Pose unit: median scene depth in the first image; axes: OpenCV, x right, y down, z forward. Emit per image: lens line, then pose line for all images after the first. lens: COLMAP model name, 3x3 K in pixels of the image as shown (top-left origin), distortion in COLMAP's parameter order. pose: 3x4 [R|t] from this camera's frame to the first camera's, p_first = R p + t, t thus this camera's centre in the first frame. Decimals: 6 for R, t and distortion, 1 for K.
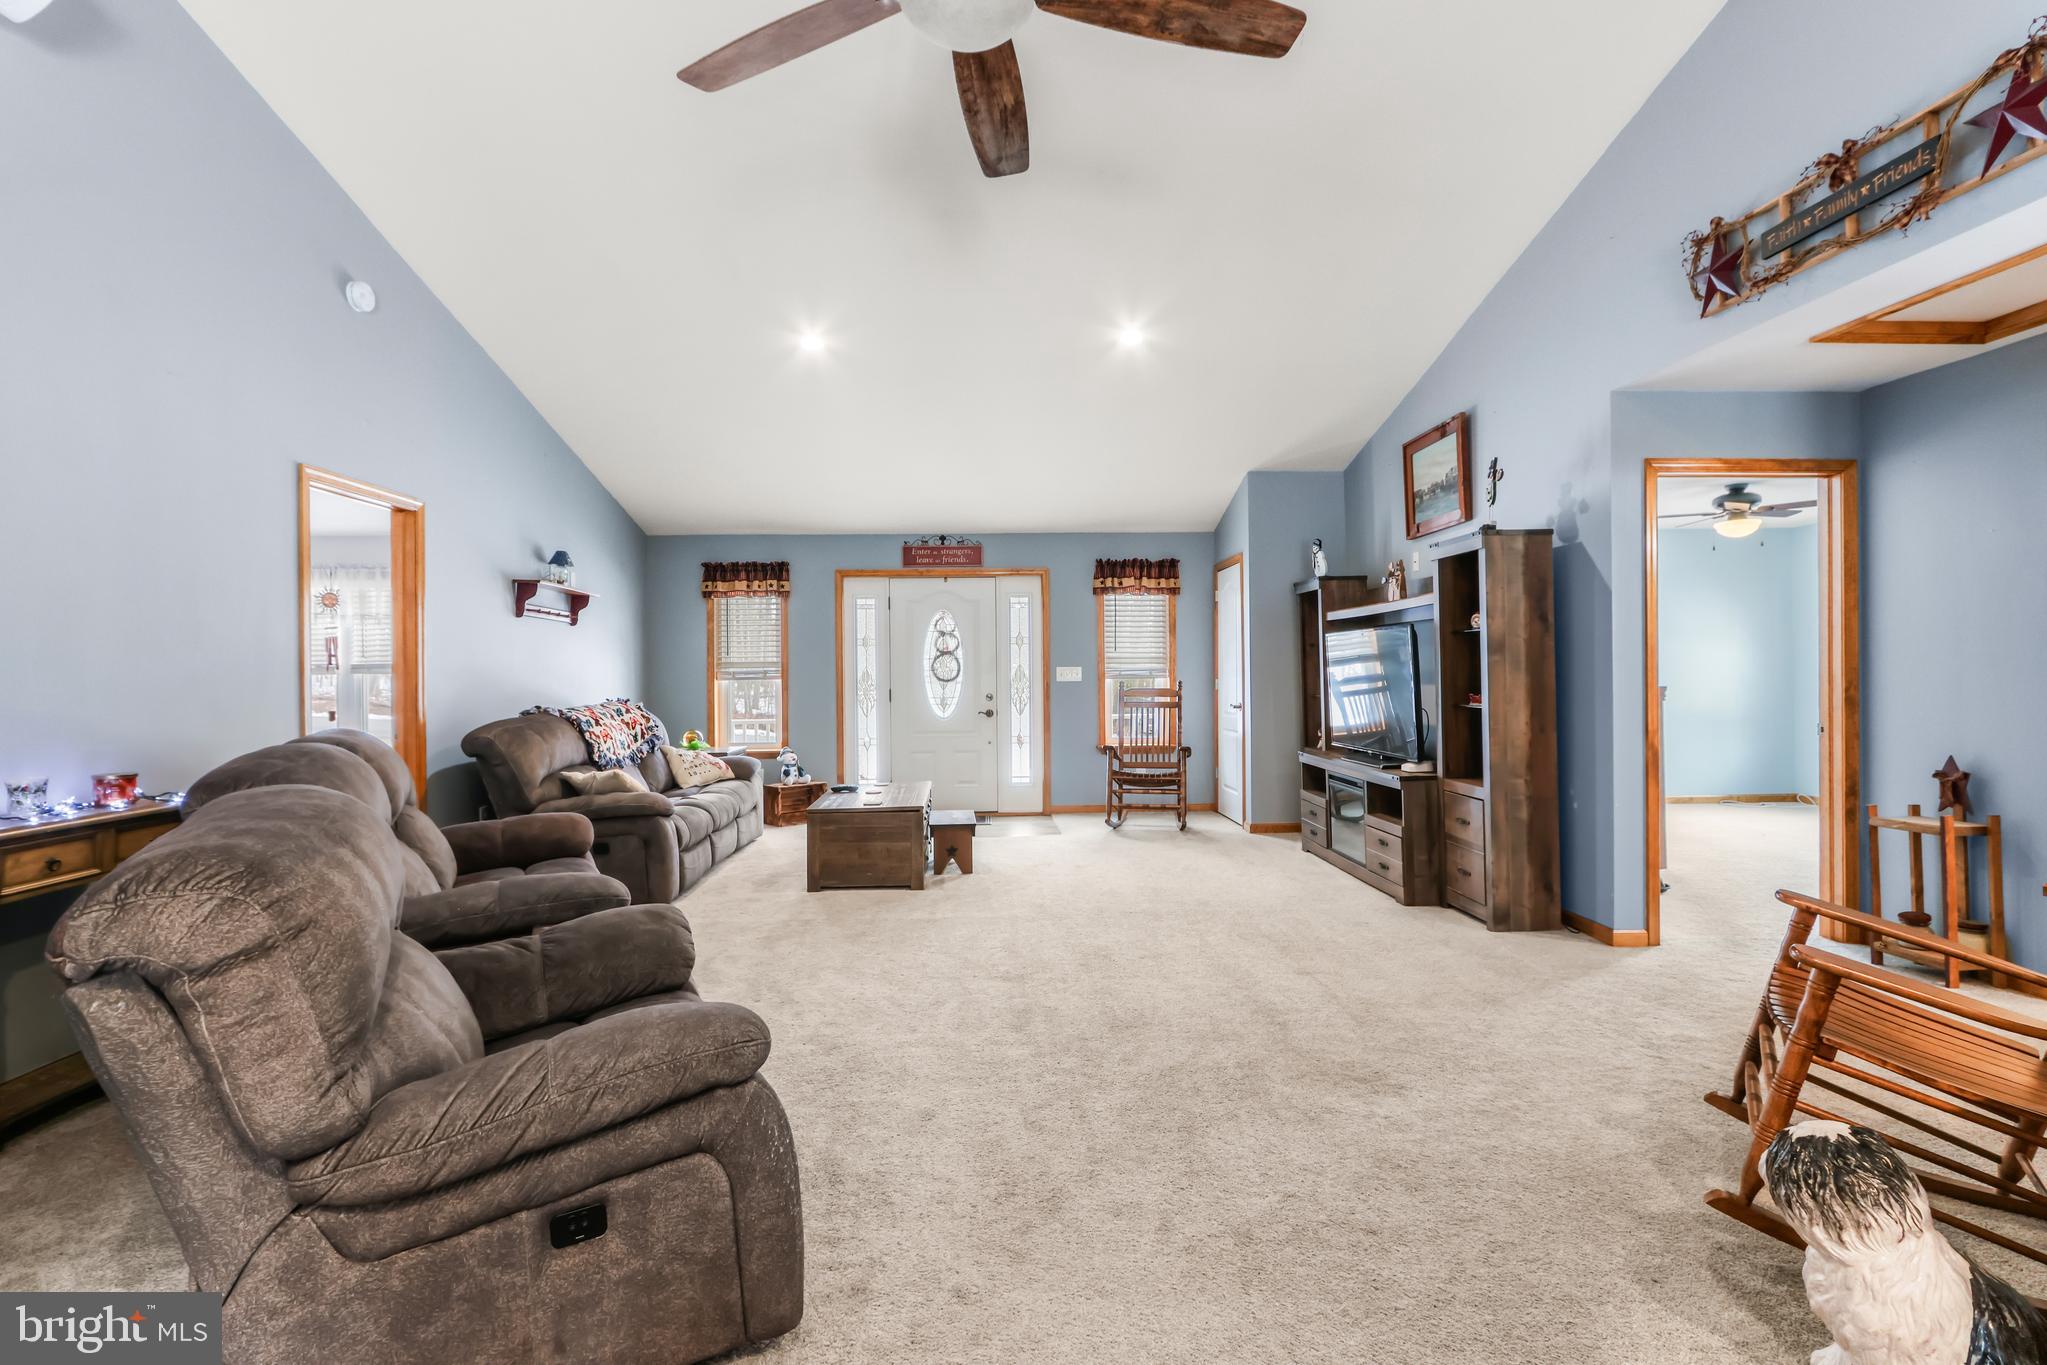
lens RADIAL K [[962.3, 0, 1026.1], [0, 962.3, 666.2], [0, 0, 1]] dist [0.006650, 0.000848]
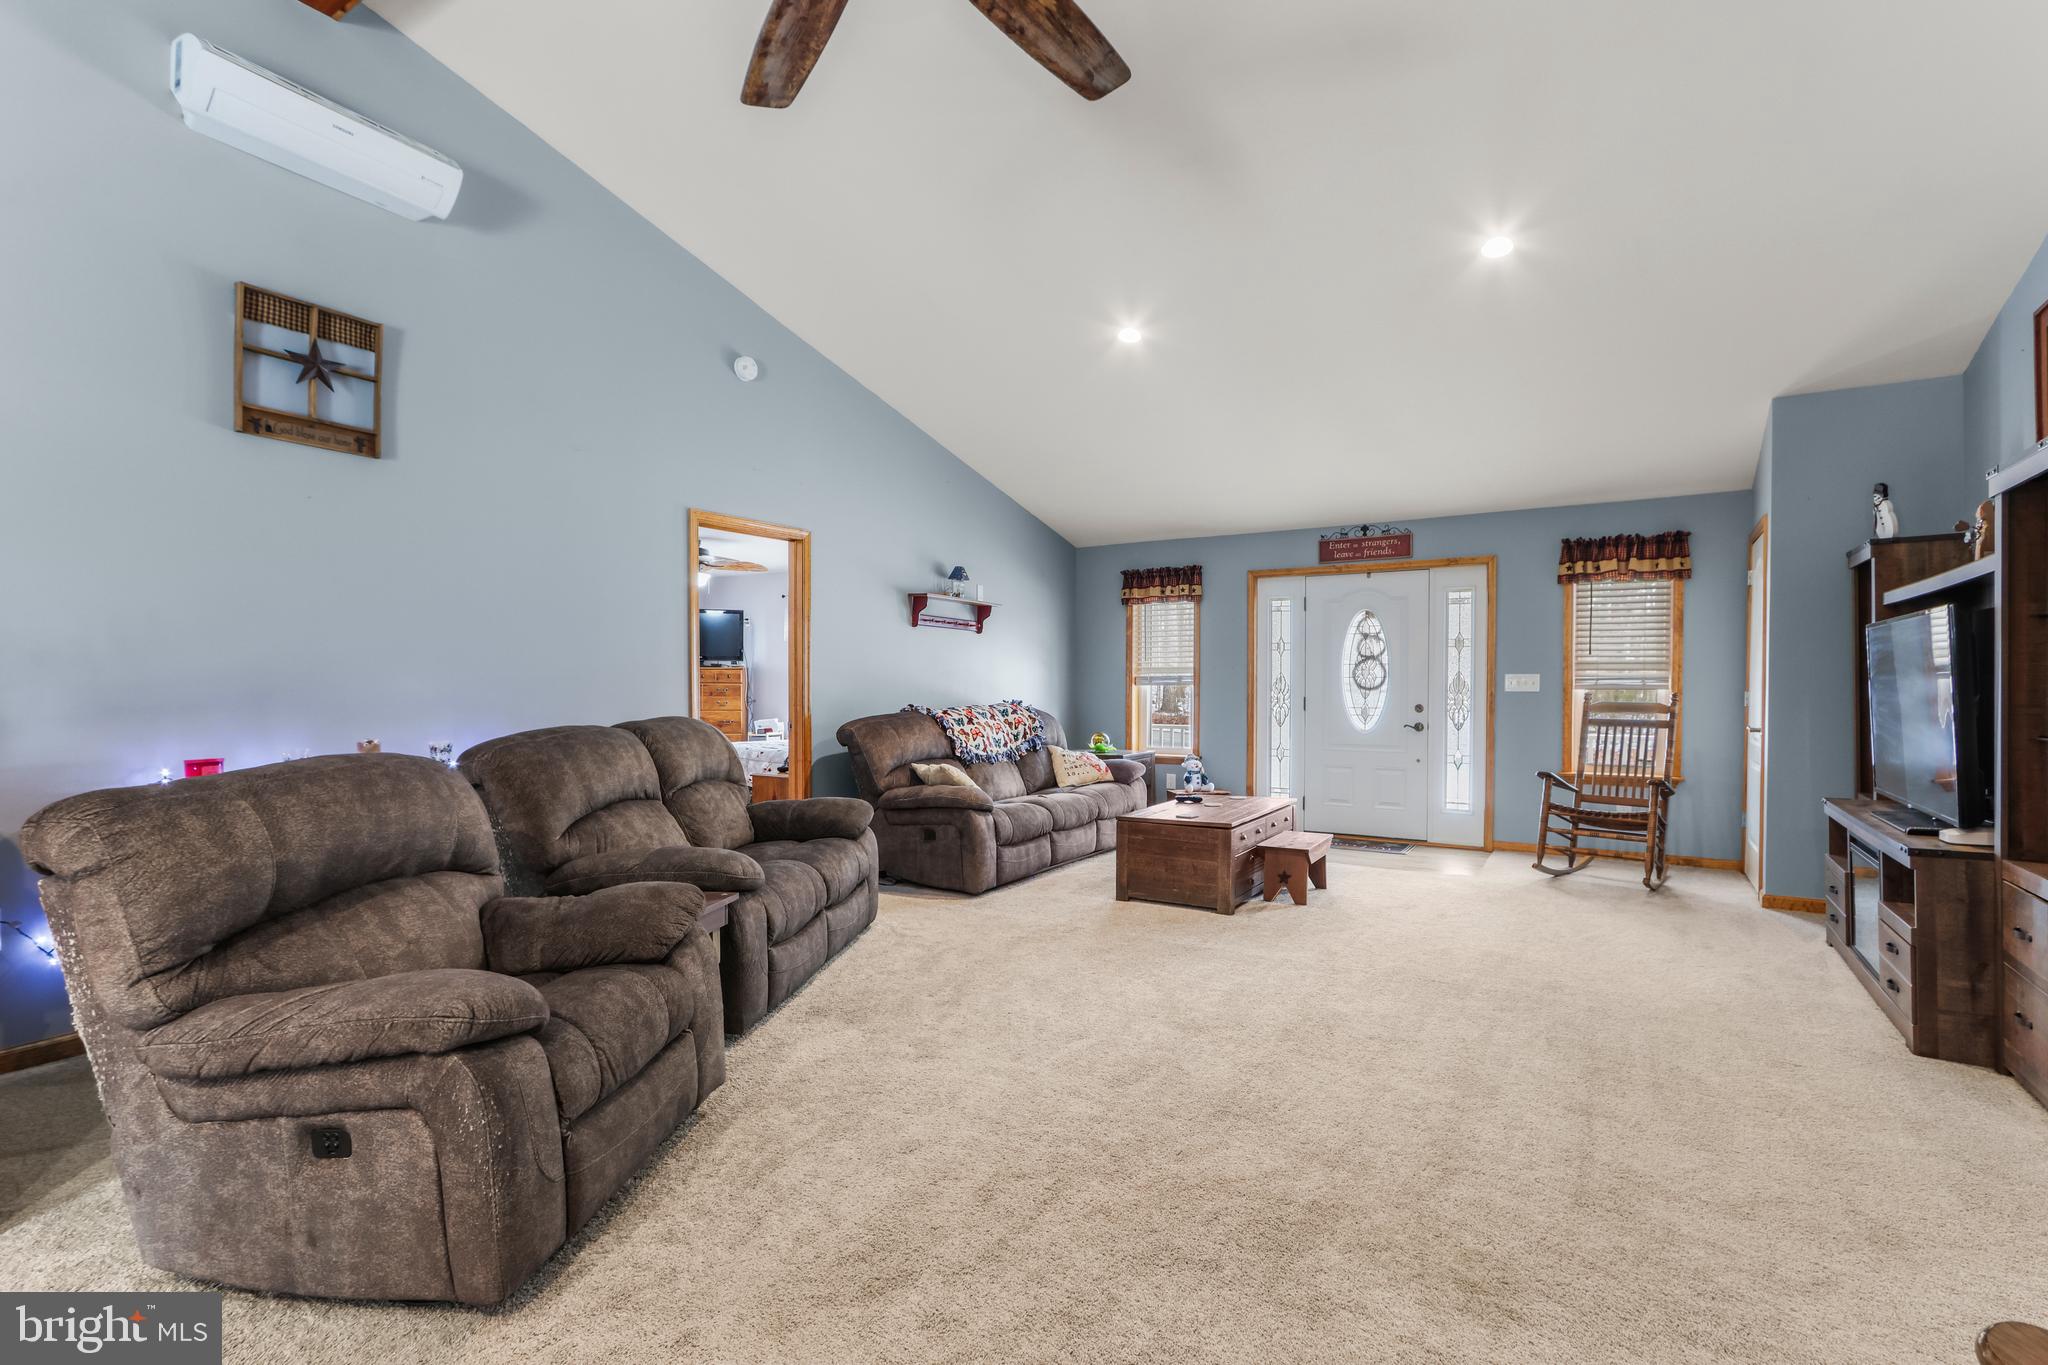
lens RADIAL K [[962.8, 0, 1038.0], [0, 962.8, 696.2], [0, 0, 1]] dist [0.006650, 0.000848]
pose [[0.828462, 0.018388, -0.559743, 0.232975], [-0.005900, 0.999692, 0.024109, 0.002966], [0.560014, -0.016671, 0.828316, 0.139131]]
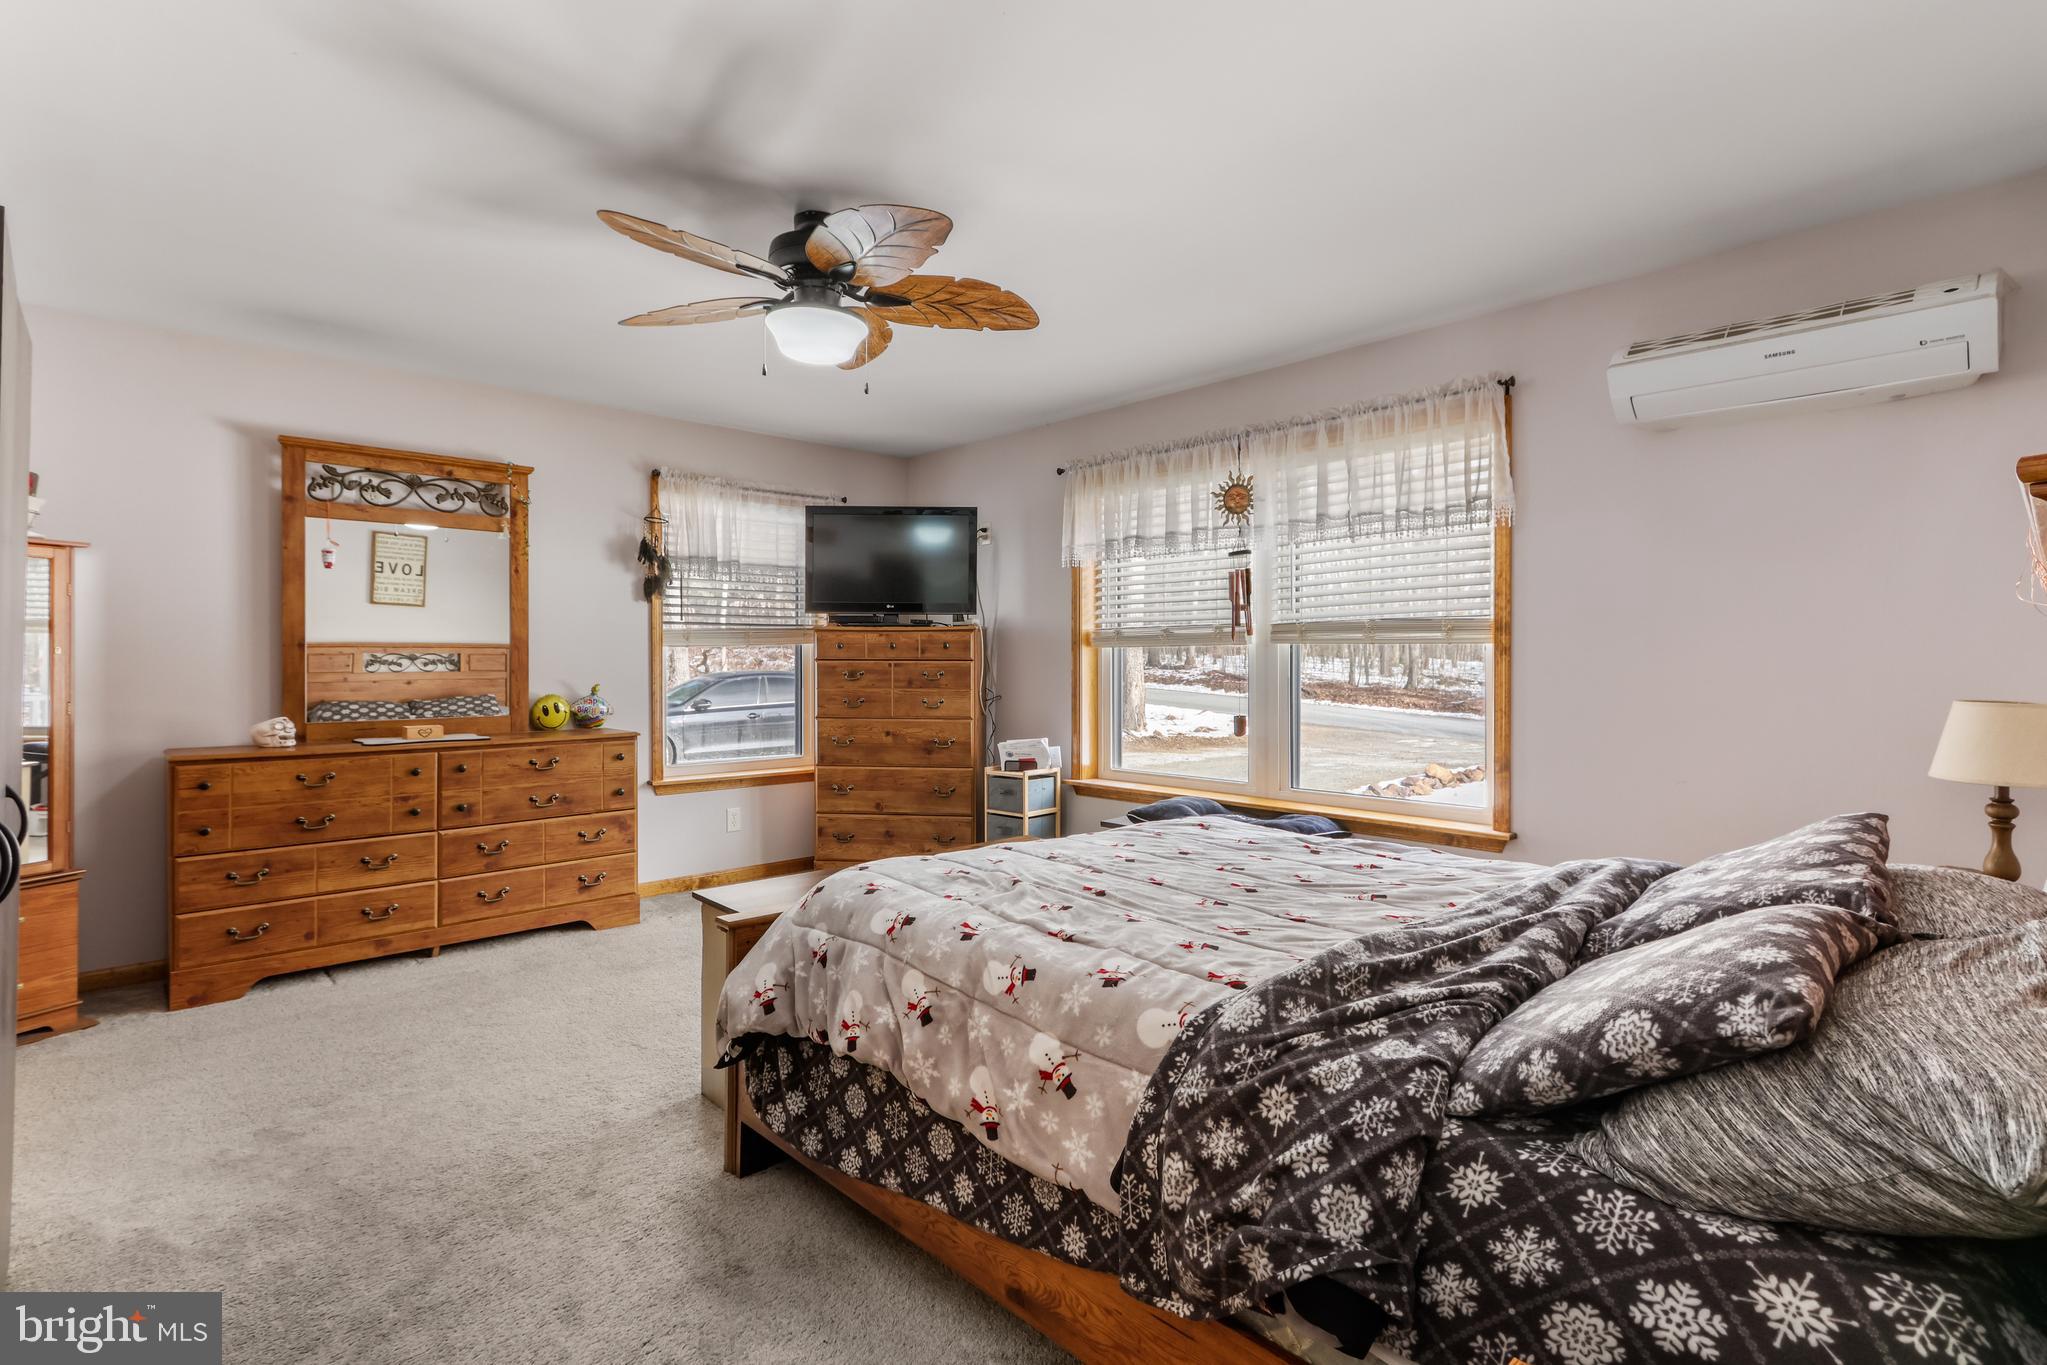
lens RADIAL K [[962.3, 0, 1036.7], [0, 962.3, 653.5], [0, 0, 1]] dist [0.006650, 0.000848]
pose [[0.666655, 0.004738, -0.745352, -0.565570], [-0.001385, 0.999986, 0.005118, 0.015129], [0.745365, -0.002380, 0.666652, 0.798385]]
